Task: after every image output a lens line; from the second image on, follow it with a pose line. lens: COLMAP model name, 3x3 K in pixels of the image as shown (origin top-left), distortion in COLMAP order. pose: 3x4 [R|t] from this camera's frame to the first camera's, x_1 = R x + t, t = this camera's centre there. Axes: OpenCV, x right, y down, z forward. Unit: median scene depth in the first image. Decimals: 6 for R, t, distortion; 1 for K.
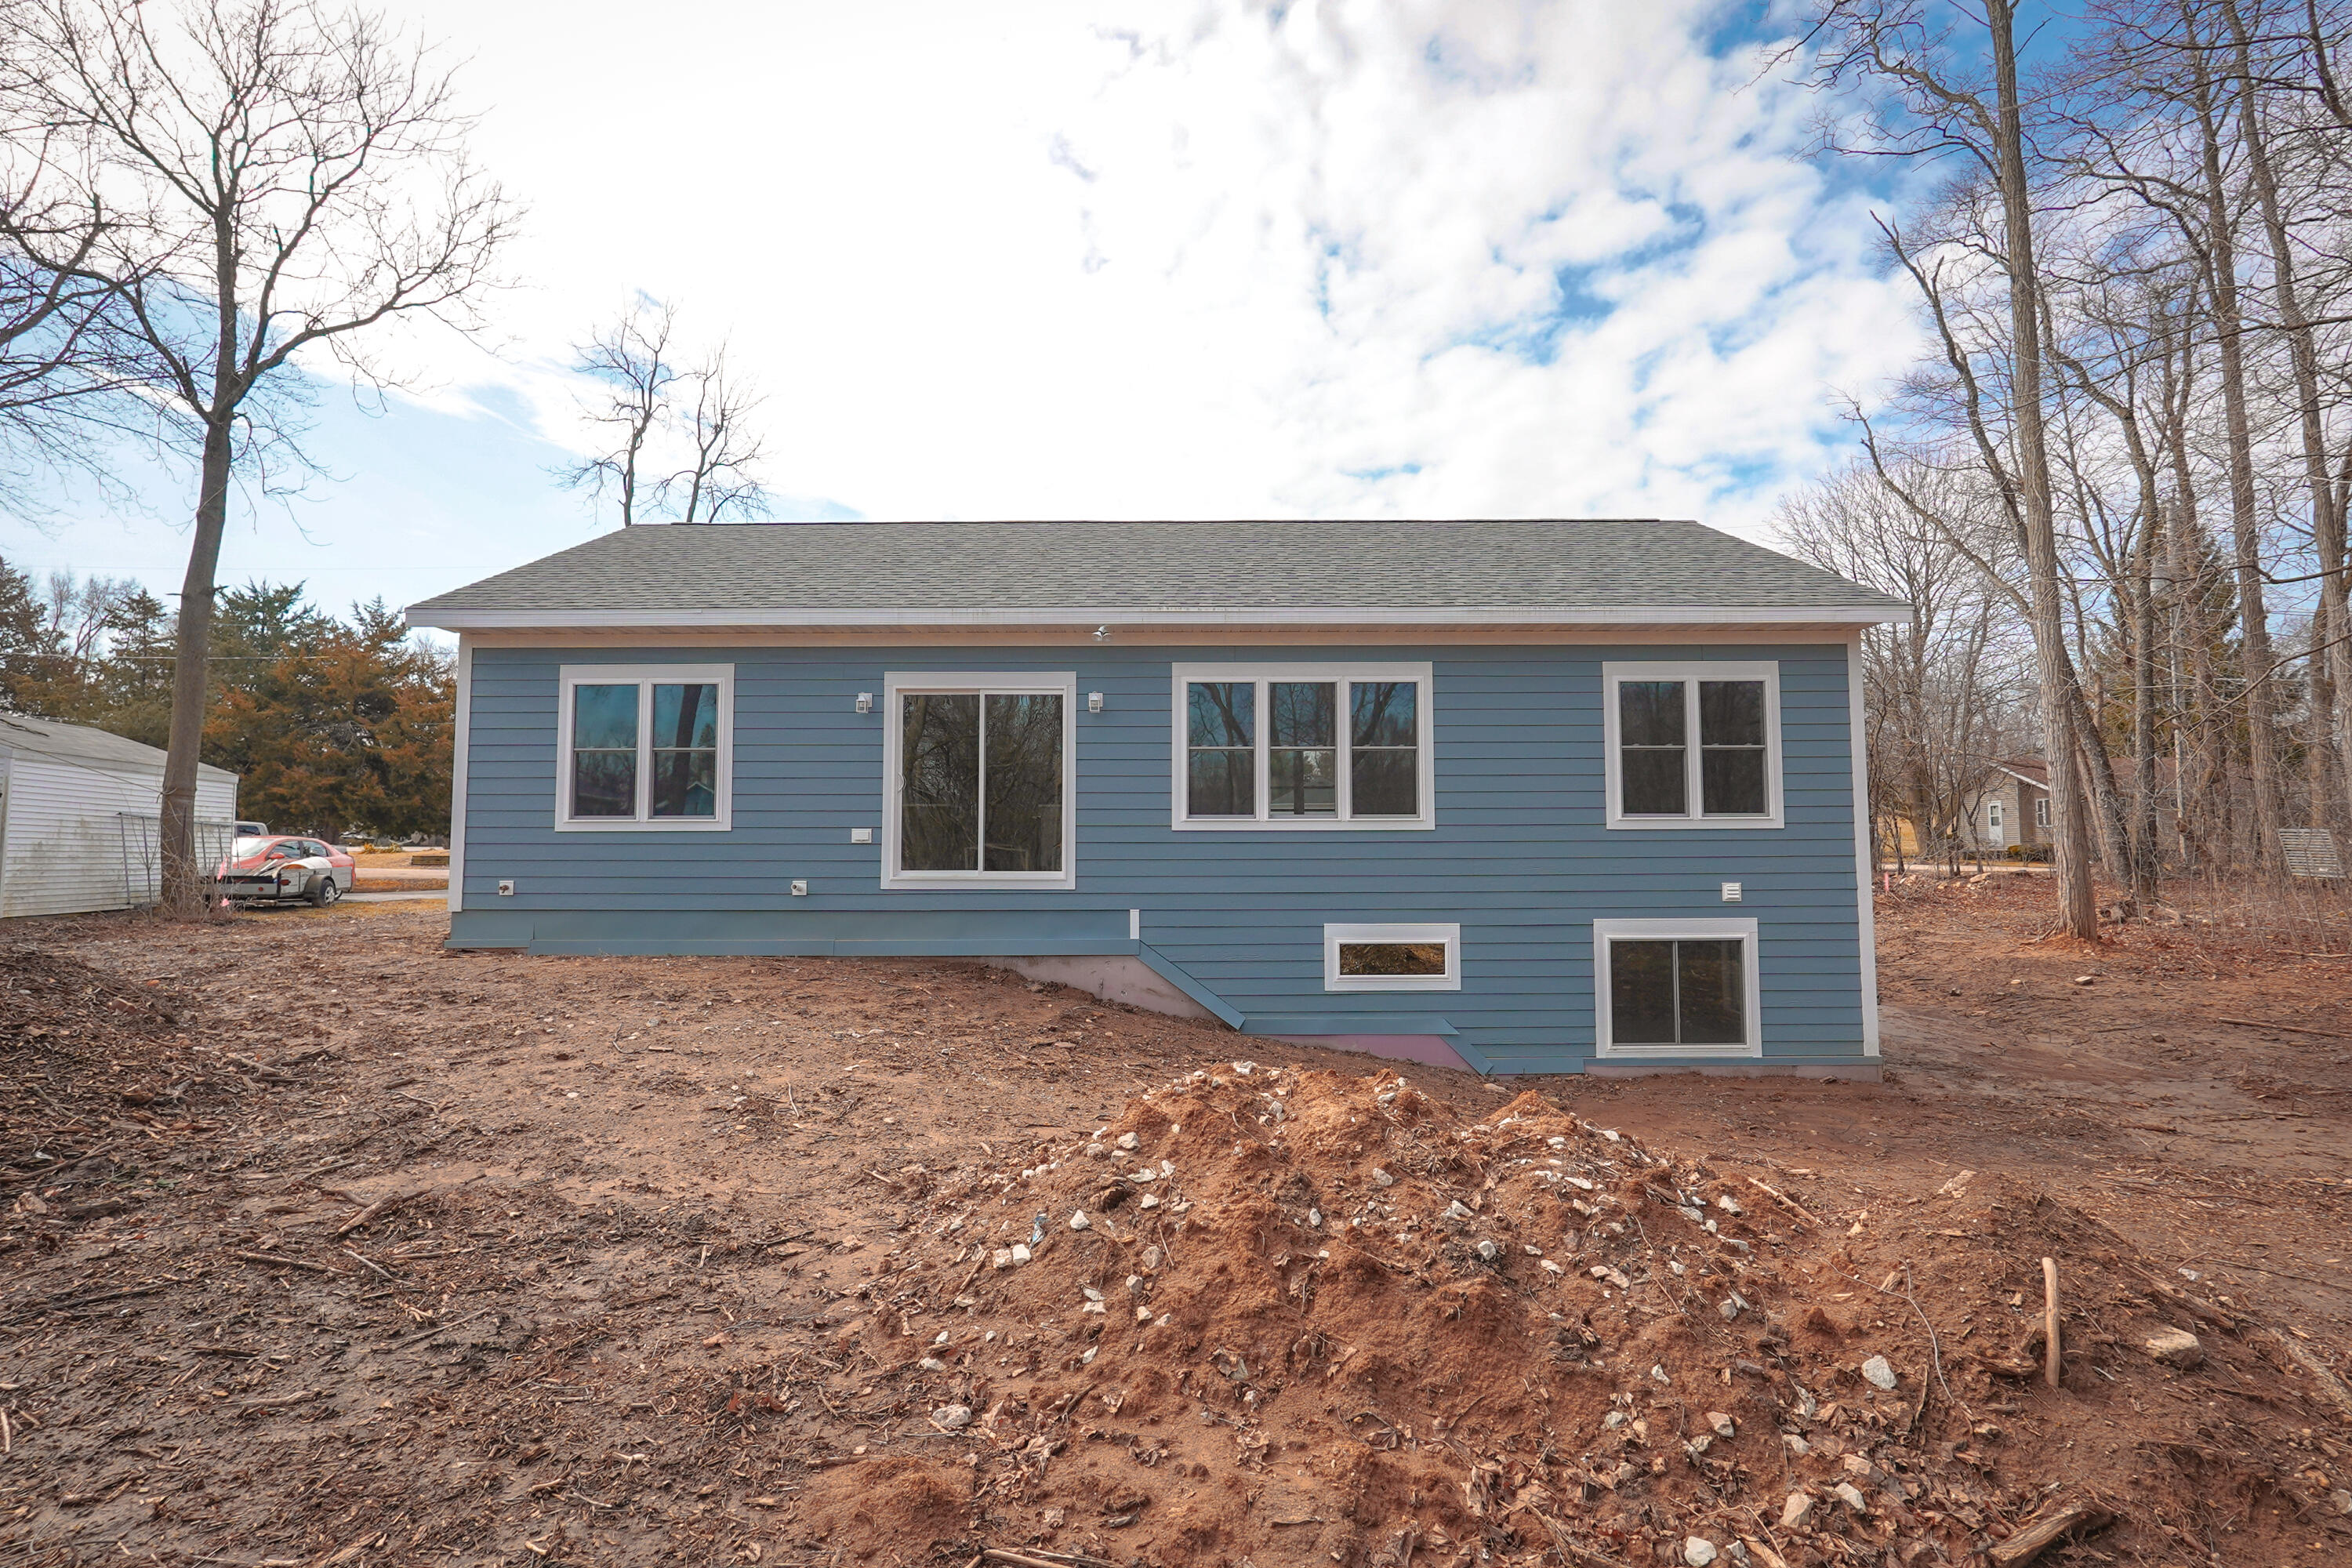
lens RADIAL K [[1081.9, 0, 1176.0], [0, 1081.9, 784.0], [0, 0, 1]] dist [-0.021217, 0.011336]
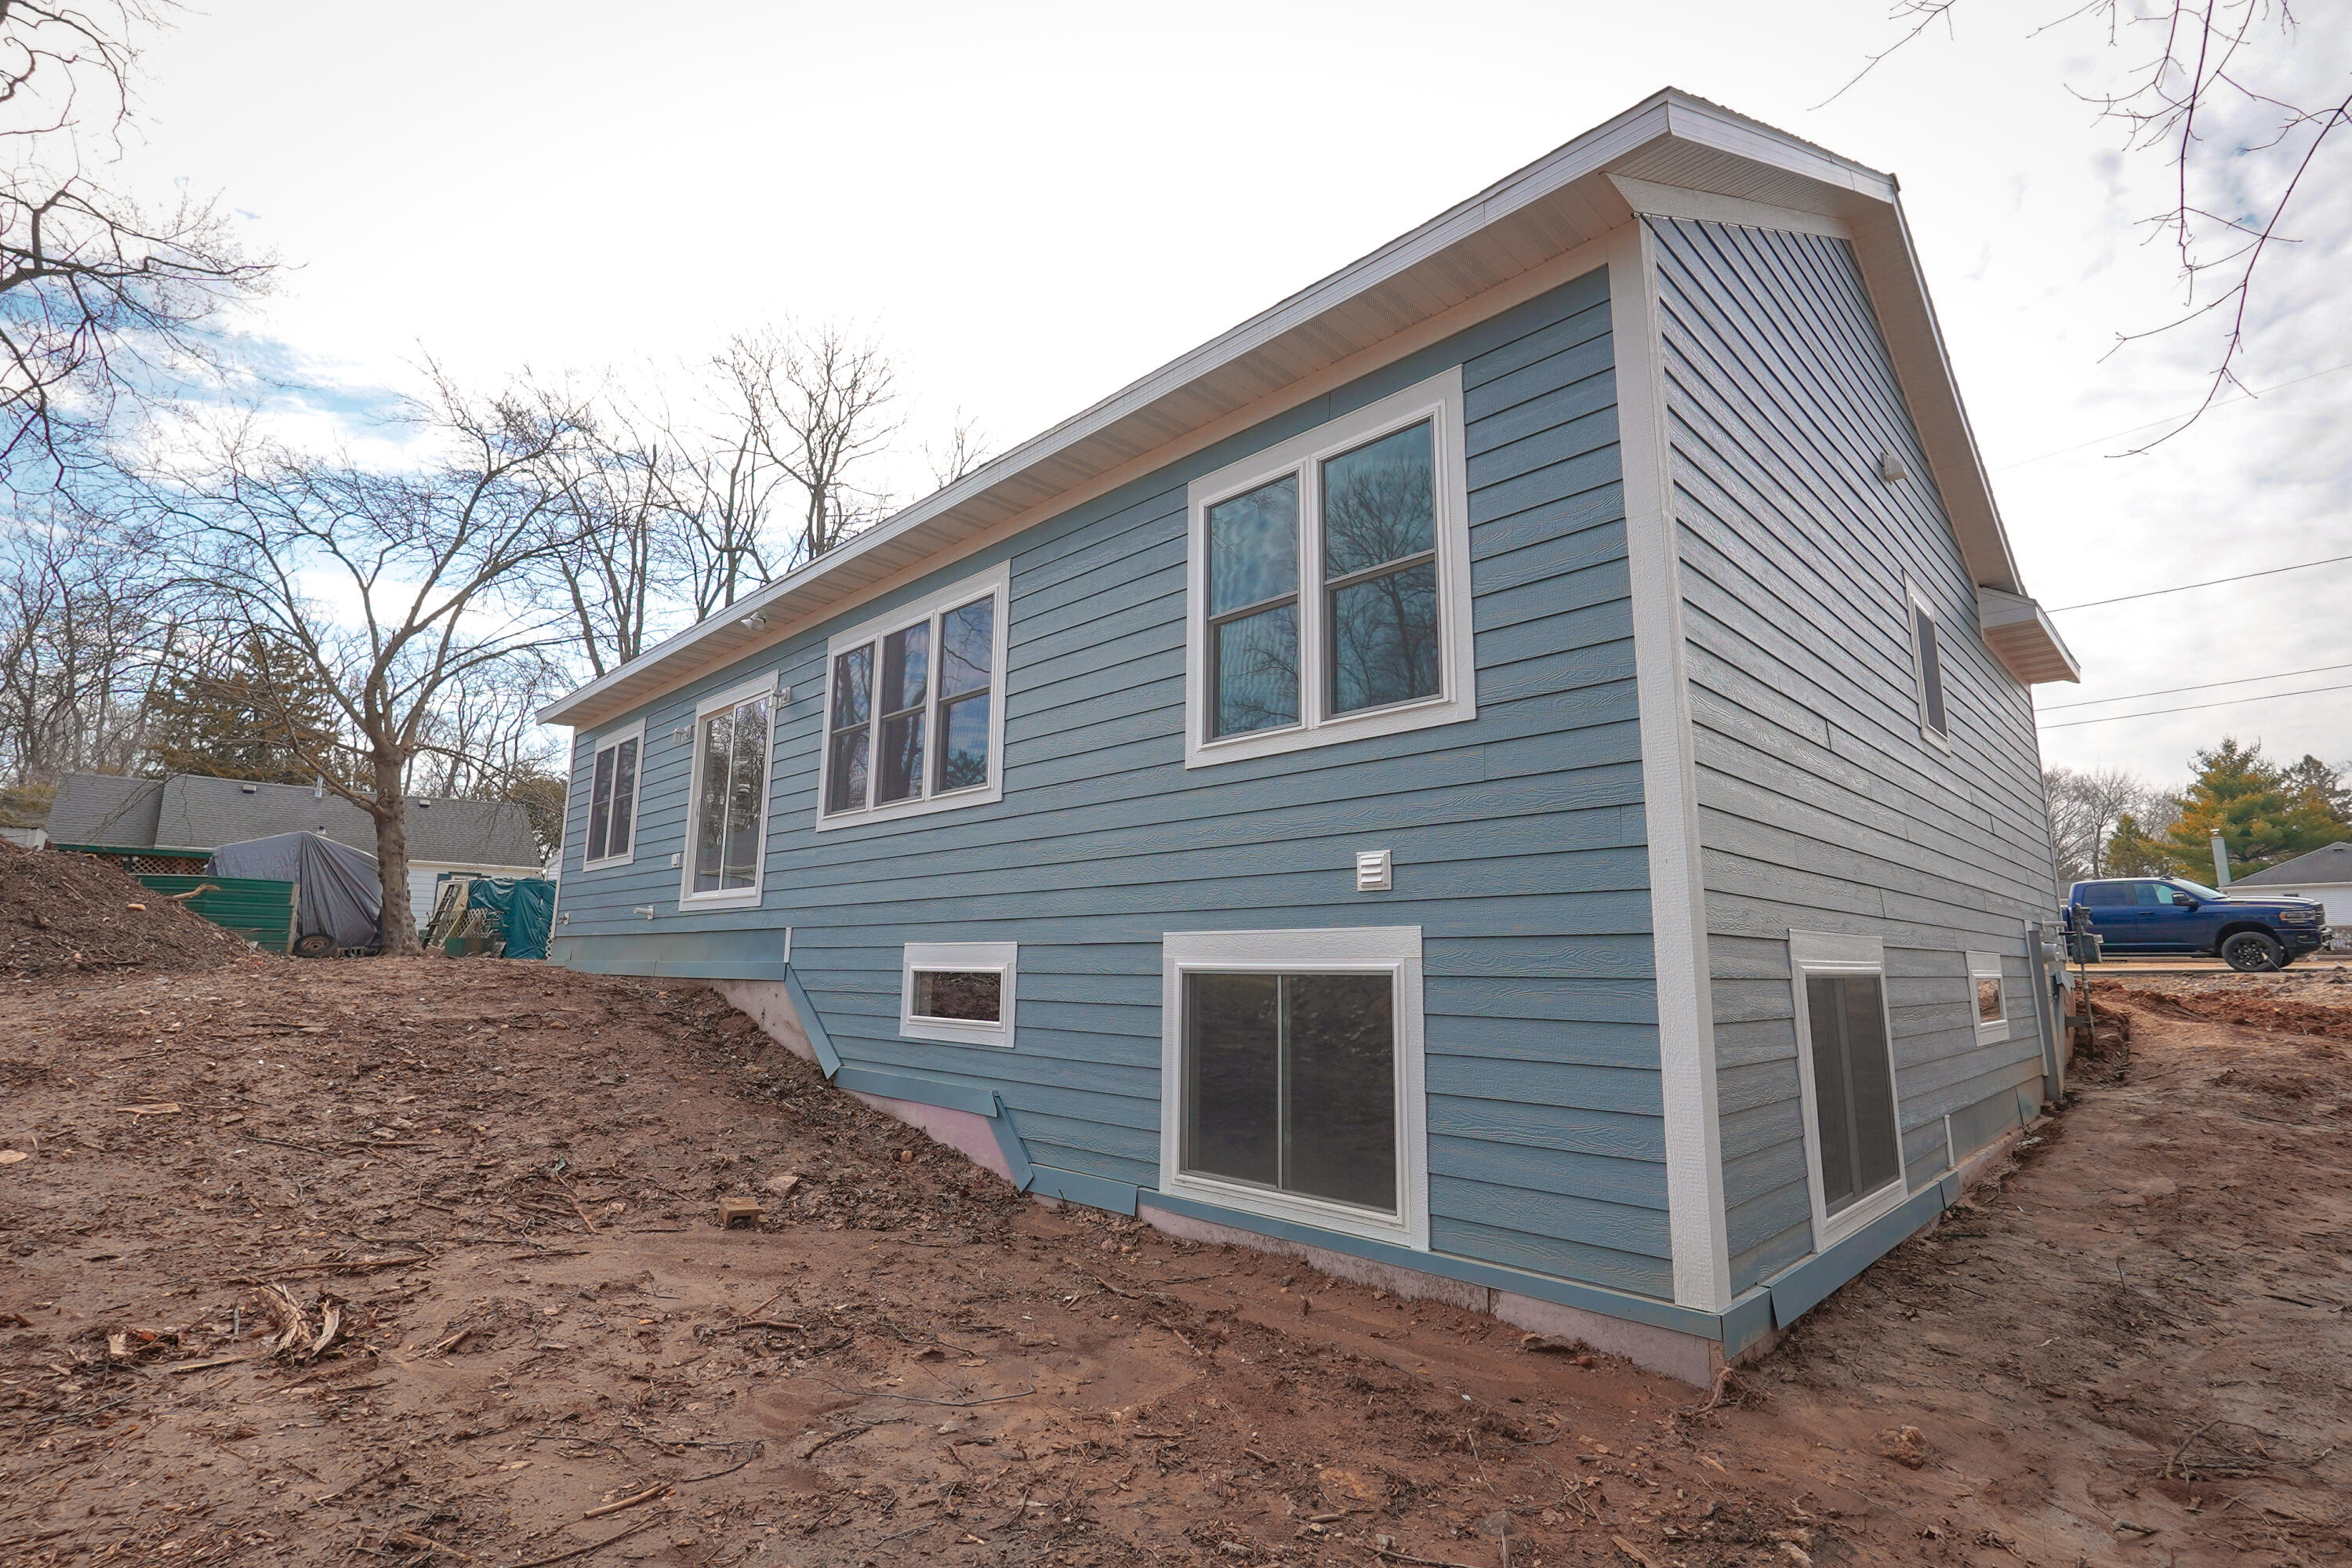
lens RADIAL K [[1081.9, 0, 1176.0], [0, 1081.9, 784.0], [0, 0, 1]] dist [-0.021217, 0.011336]
pose [[0.712604, -0.107001, -0.693359, 0.783227], [0.017367, 0.990688, -0.135037, 0.125131], [0.701351, 0.084187, 0.707827, 0.607387]]
